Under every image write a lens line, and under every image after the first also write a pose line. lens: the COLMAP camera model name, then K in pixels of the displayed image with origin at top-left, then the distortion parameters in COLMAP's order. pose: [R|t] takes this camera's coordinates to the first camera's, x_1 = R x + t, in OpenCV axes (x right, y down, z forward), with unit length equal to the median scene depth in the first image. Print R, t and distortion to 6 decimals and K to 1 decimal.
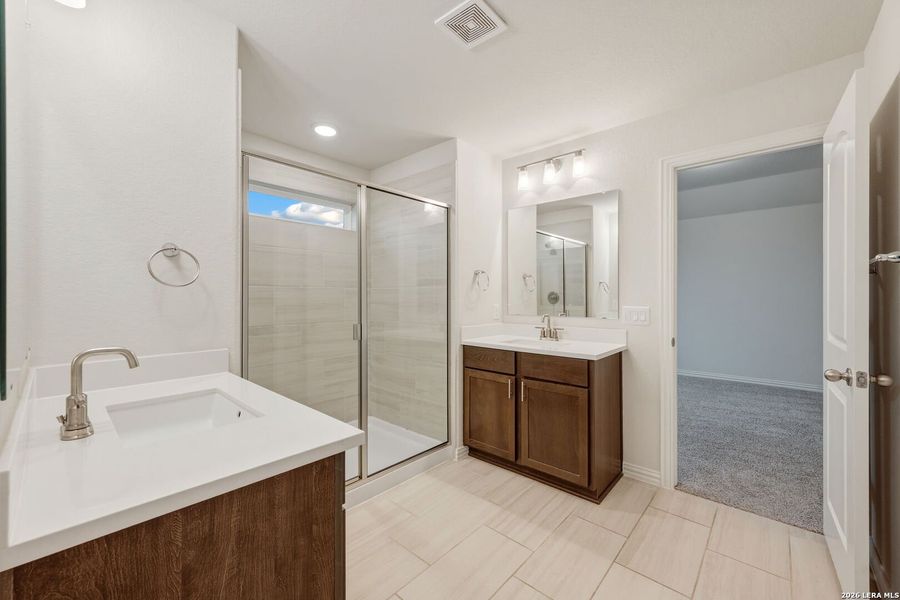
lens RADIAL K [[363.1, 0, 450.8], [0, 363.1, 303.1], [0, 0, 1]] dist [0.001116, 0.000221]
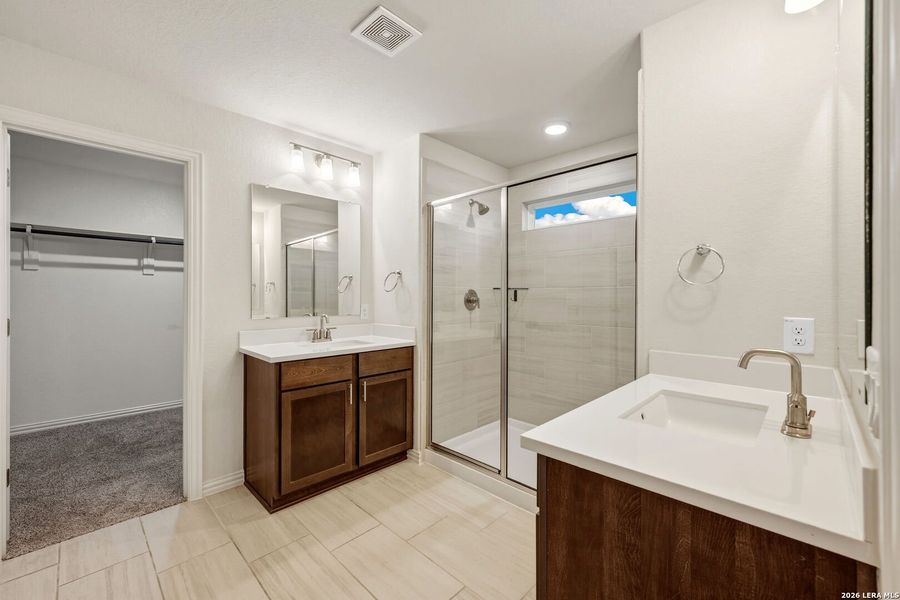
lens RADIAL K [[363.1, 0, 450.8], [0, 363.1, 303.1], [0, 0, 1]] dist [0.001116, 0.000221]
pose [[0.044956, -0.008033, 0.998957, -0.767660], [0.008367, 0.999936, 0.007664, -0.003923], [-0.998954, 0.008014, 0.045020, 0.706120]]
